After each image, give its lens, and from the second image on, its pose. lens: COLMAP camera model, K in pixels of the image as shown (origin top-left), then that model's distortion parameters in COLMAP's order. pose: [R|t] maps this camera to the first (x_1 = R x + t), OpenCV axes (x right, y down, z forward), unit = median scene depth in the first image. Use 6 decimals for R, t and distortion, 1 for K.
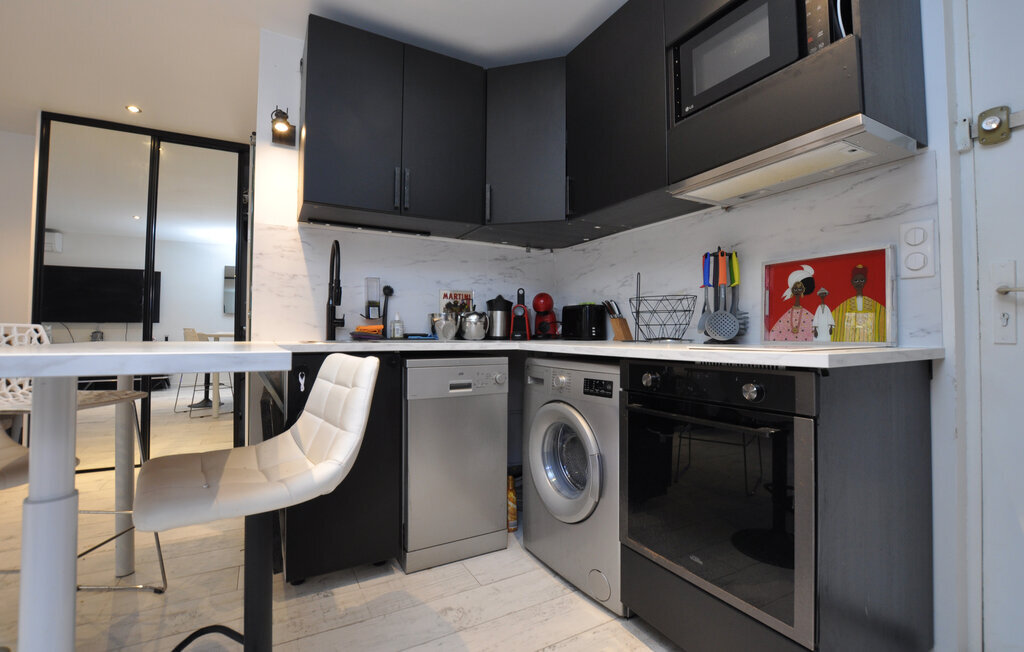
lens RADIAL K [[451.1, 0, 513.2], [0, 451.1, 319.9], [0, 0, 1]] dist [-0.031944, 0.005914]
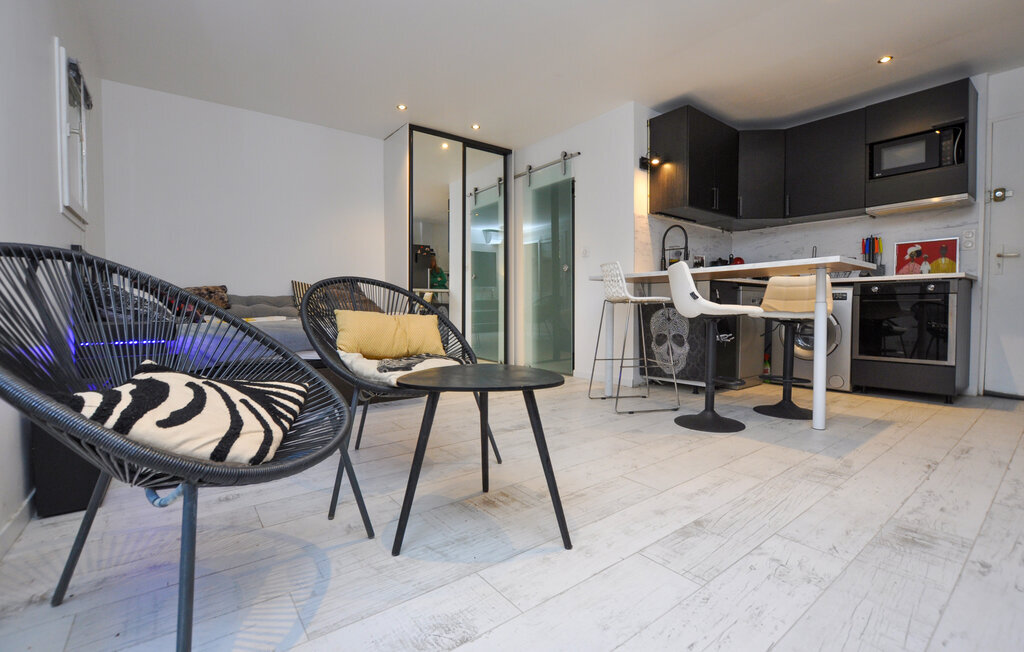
lens RADIAL K [[451.1, 0, 511.1], [0, 451.1, 324.8], [0, 0, 1]] dist [-0.031944, 0.005914]
pose [[0.987795, -0.009932, 0.155442, -1.300743], [-0.000818, 0.997620, 0.068941, 0.100106], [-0.155757, -0.068226, 0.985436, -0.708566]]
